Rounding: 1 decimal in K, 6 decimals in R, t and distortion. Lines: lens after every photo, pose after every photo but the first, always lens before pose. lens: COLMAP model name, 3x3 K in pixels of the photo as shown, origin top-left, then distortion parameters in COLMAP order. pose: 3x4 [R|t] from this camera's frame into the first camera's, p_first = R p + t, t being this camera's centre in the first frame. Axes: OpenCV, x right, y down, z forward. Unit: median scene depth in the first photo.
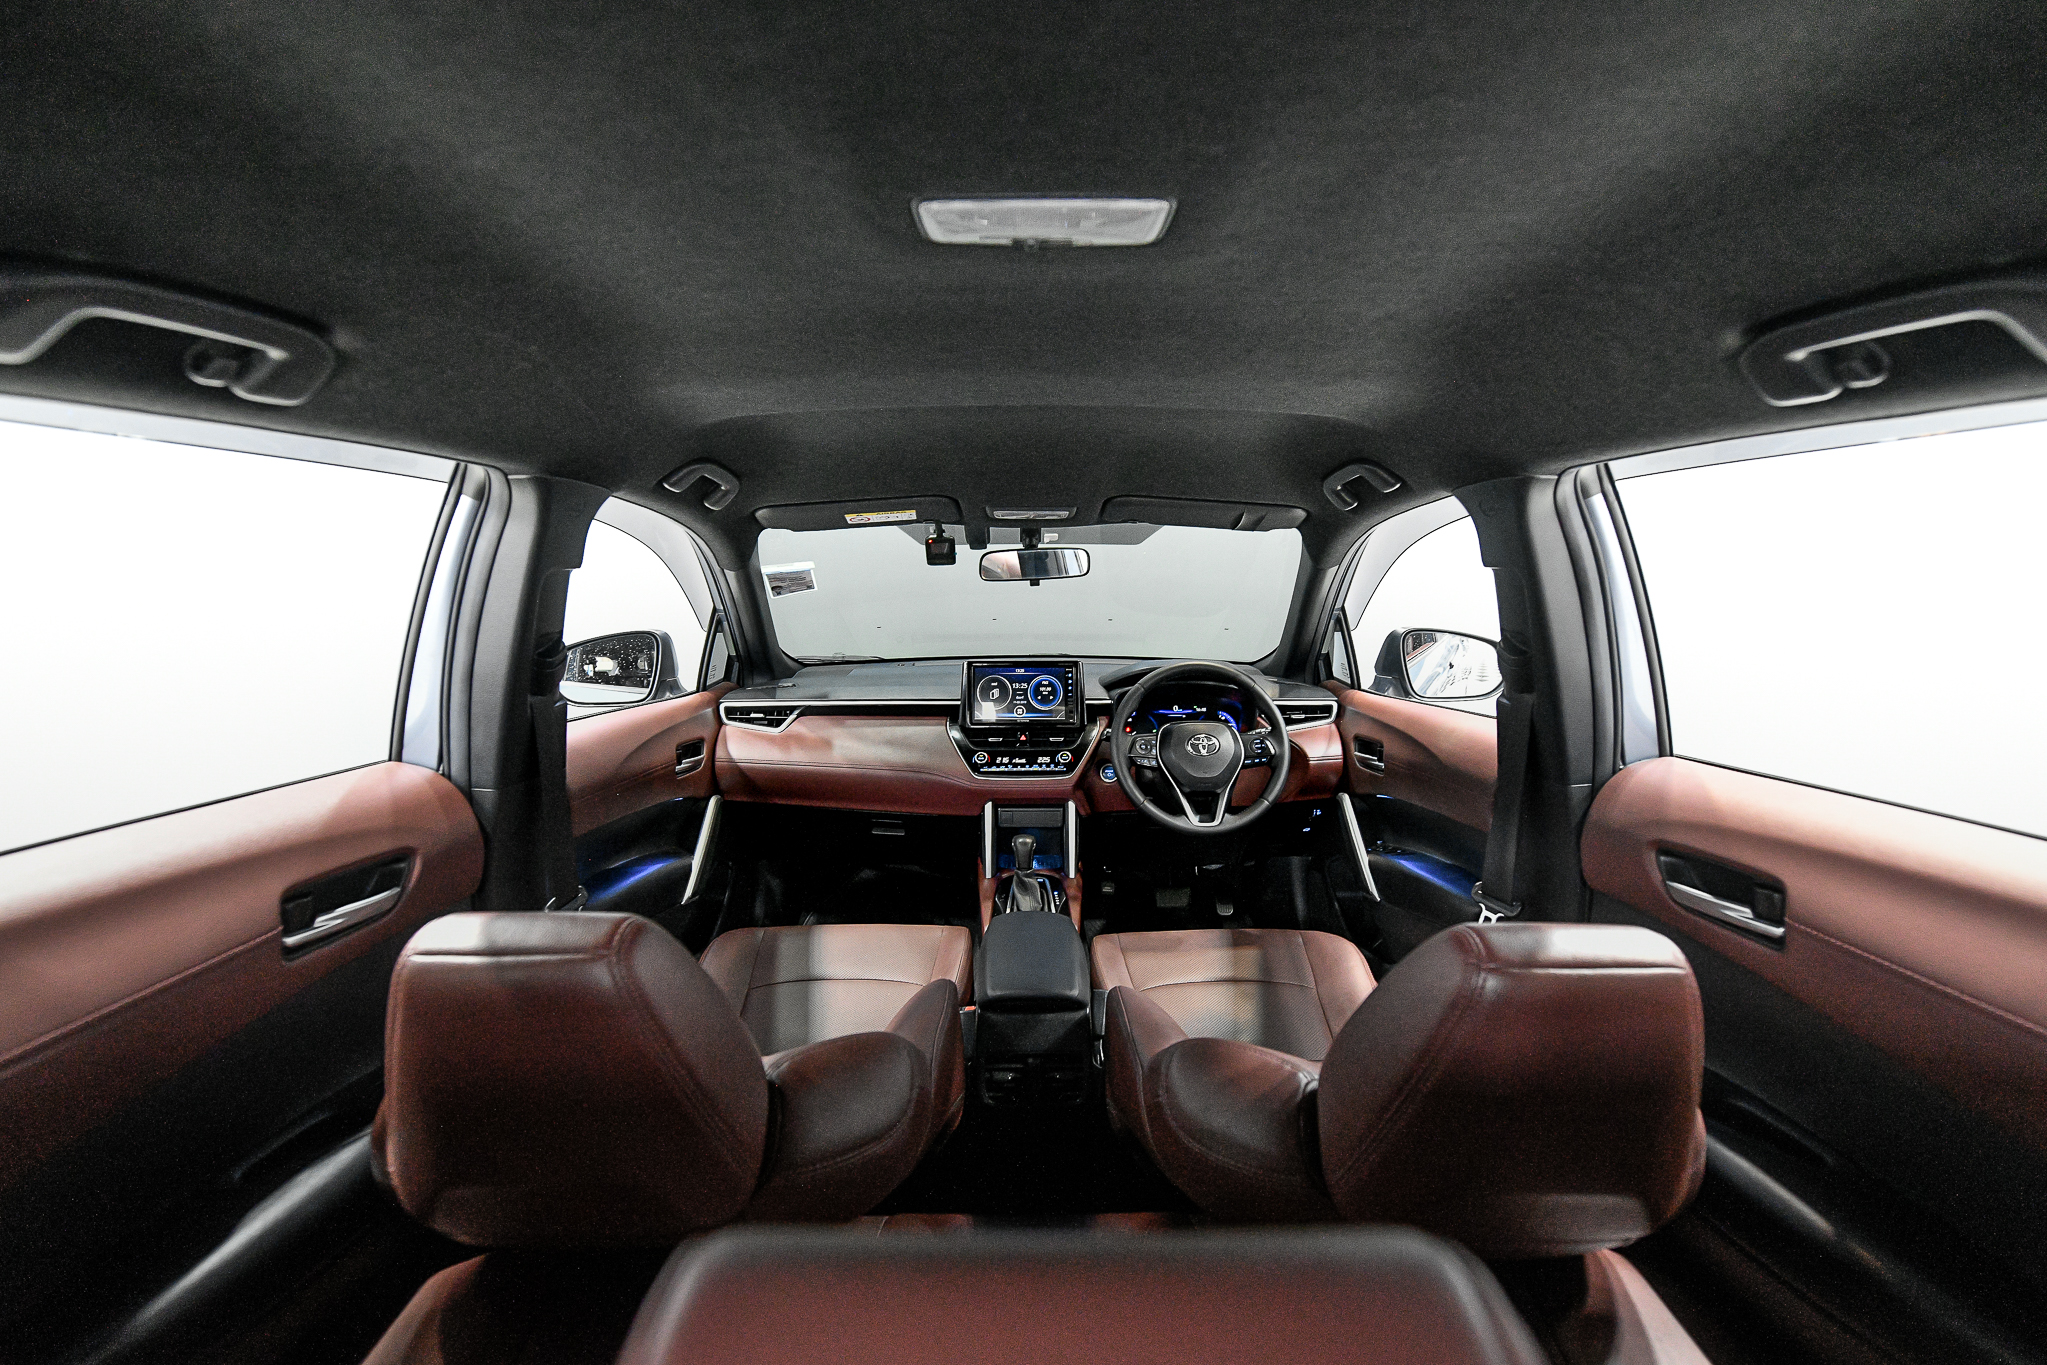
lens RADIAL K [[897.2, 0, 1023.5], [0, 897.2, 682.5], [0, 0, 1]] dist [-0.001058, -0.000061]
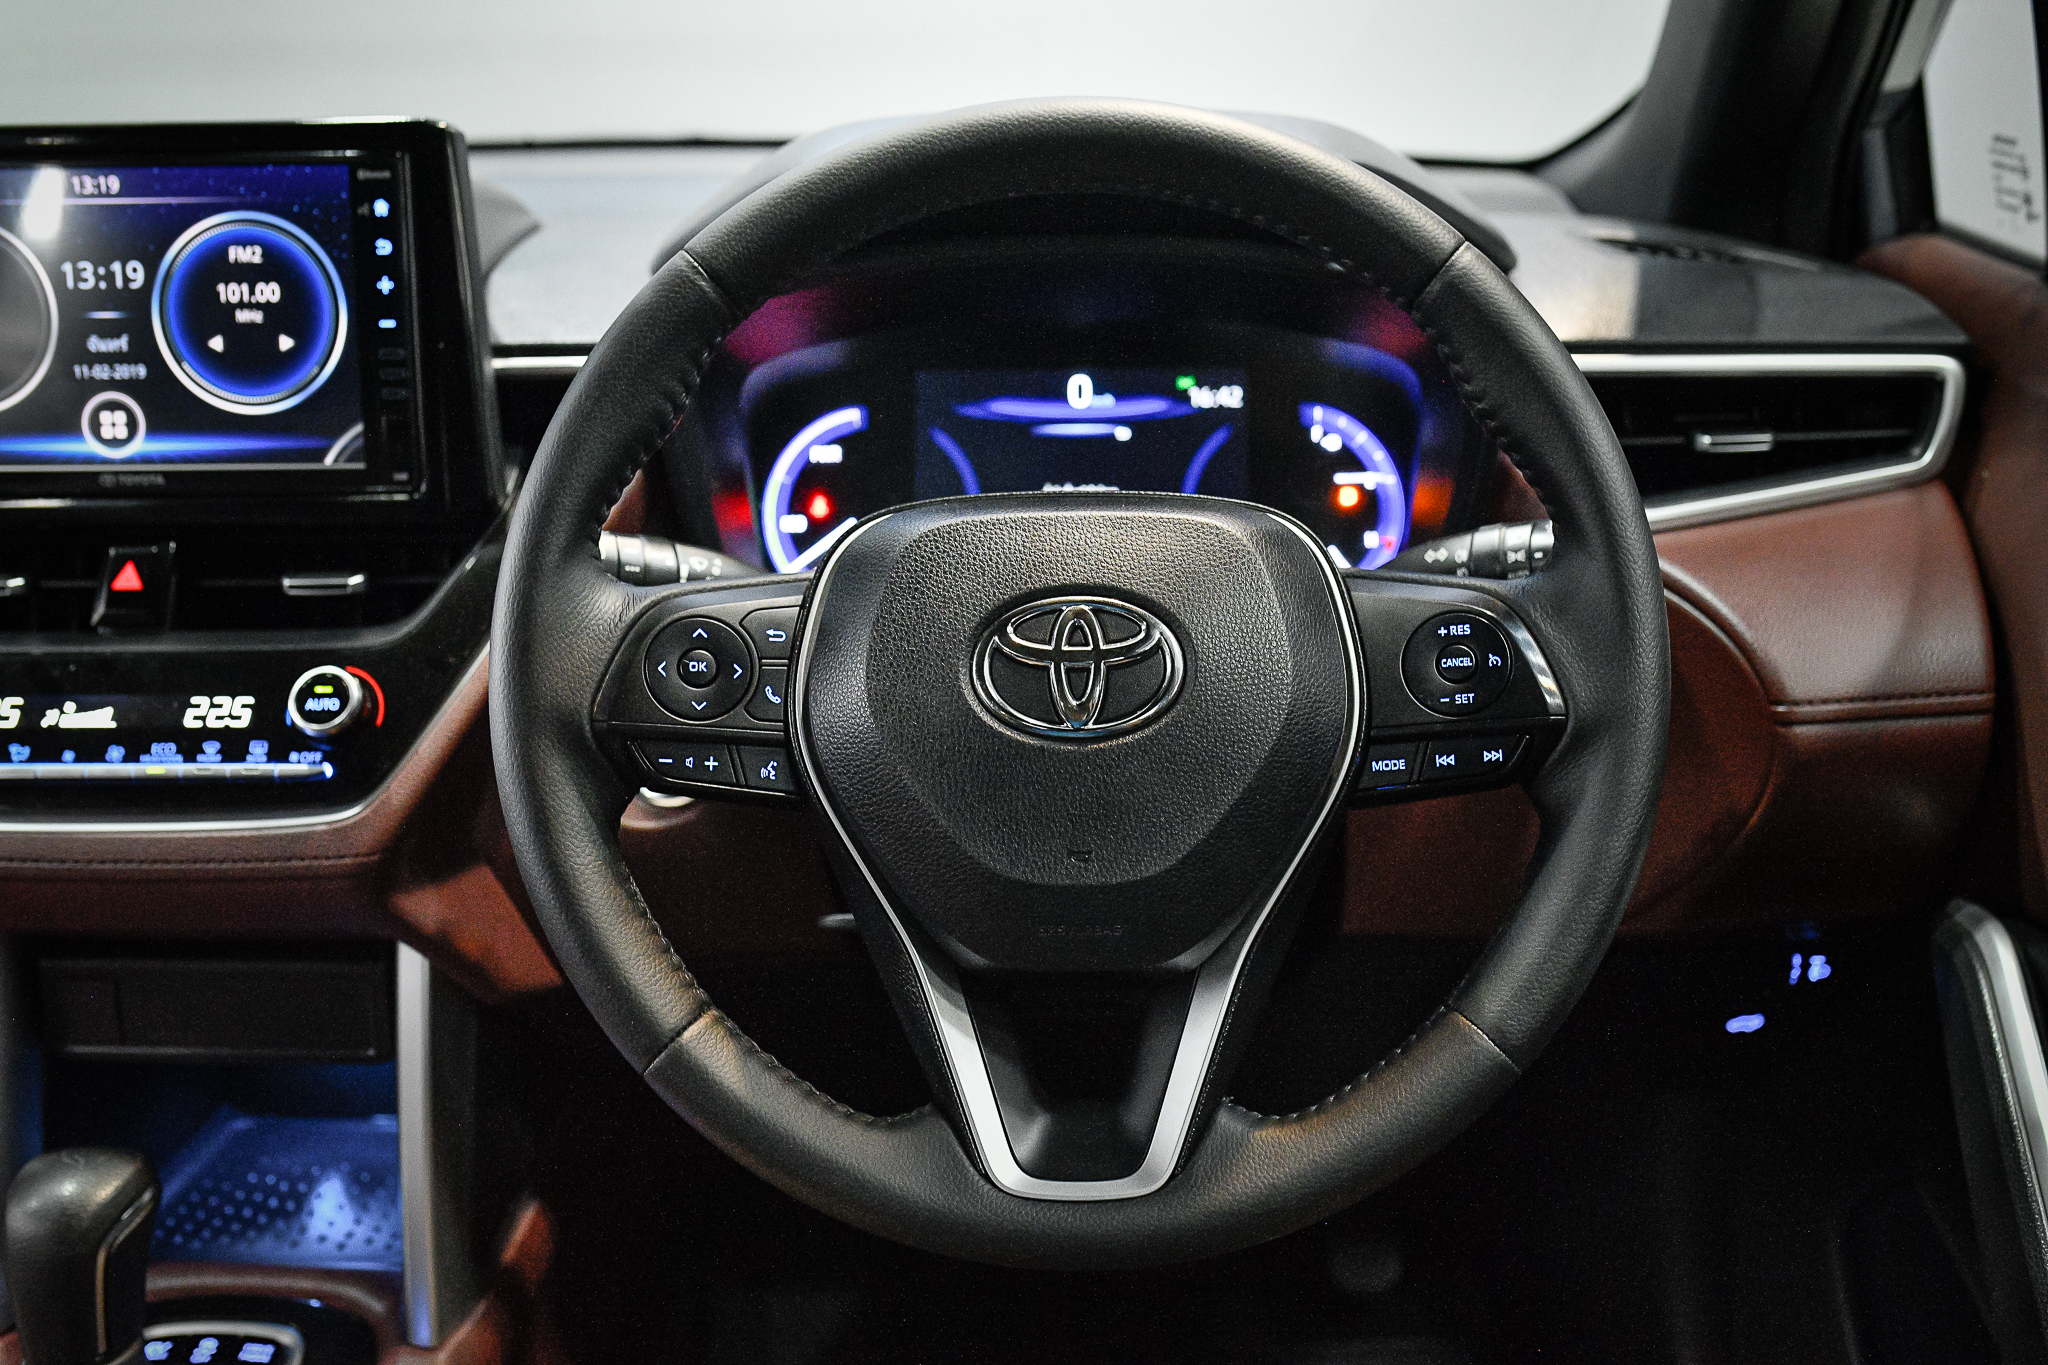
lens RADIAL K [[2017.3, 0, 1024.5], [0, 2017.3, 702.2], [0, 0, 1]] dist [-0.116733, 0.302485]
pose [[0.999202, 0.001785, -0.039908, 0.187961], [0.006529, 0.978271, 0.207227, 0.005875], [0.039411, -0.207322, 0.977479, 0.618355]]
